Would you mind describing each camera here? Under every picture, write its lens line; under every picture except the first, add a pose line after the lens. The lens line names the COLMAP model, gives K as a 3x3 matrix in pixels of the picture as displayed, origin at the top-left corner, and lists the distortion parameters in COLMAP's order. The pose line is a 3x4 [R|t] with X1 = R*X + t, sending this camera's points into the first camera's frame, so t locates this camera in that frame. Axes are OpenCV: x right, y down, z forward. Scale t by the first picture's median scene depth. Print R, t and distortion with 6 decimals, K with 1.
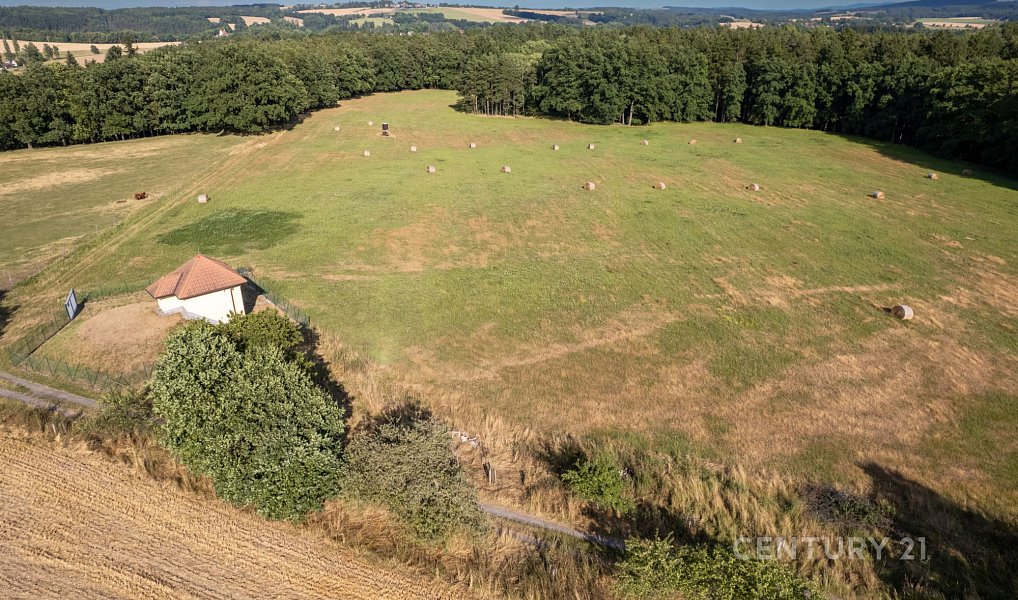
lens RADIAL K [[650.0, 0, 514.3], [0, 650.0, 304.7], [0, 0, 1]] dist [-0.081517, 0.071377]
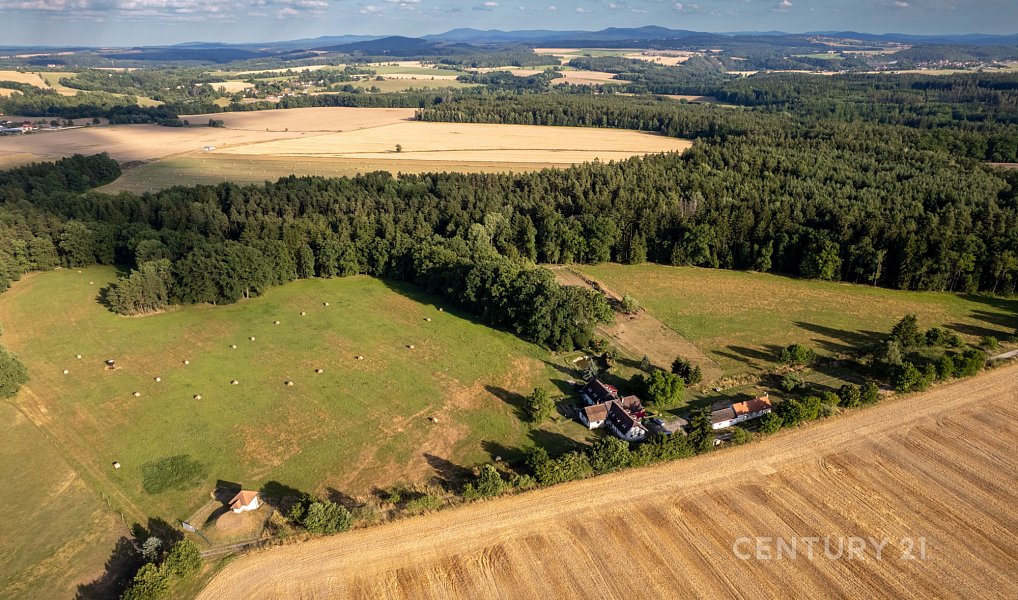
lens RADIAL K [[650.0, 0, 507.0], [0, 650.0, 290.5], [0, 0, 1]] dist [-0.081517, 0.071377]
pose [[0.754199, -0.240248, 0.611117, -0.279930], [0.277347, 0.960126, 0.035171, -0.179233], [-0.595199, 0.142965, 0.790758, -0.552629]]
